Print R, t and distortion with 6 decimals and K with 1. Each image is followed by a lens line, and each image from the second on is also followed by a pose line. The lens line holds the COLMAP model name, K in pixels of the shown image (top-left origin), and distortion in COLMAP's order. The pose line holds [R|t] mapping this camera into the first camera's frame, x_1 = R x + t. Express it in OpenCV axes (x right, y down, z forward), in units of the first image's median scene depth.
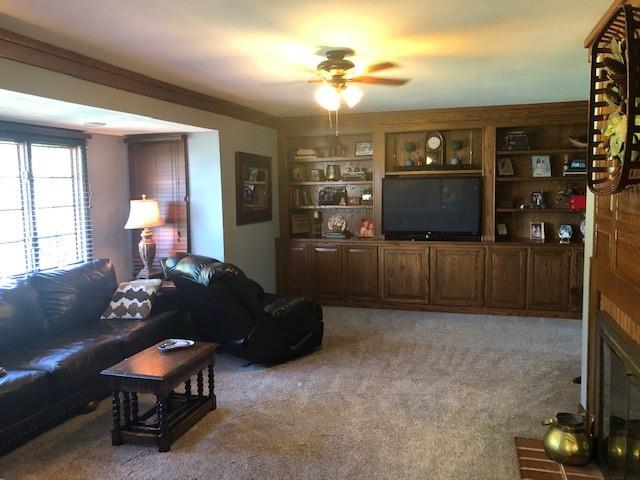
lens RADIAL K [[526.8, 0, 320.9], [0, 526.8, 237.2], [0, 0, 1]] dist [0.040770, -0.045487]
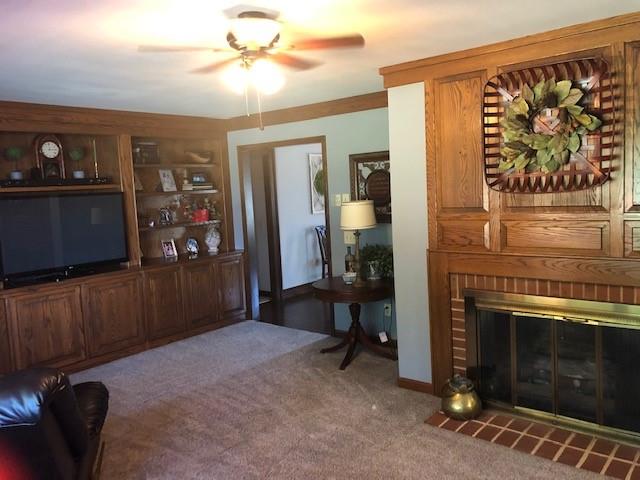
lens RADIAL K [[526.8, 0, 320.4], [0, 526.8, 240.2], [0, 0, 1]] dist [0.040770, -0.045487]
pose [[0.403815, -0.100539, 0.909299, -0.351741], [0.133426, 0.989787, 0.050184, -0.039057], [-0.905058, 0.101059, 0.413106, 0.371746]]
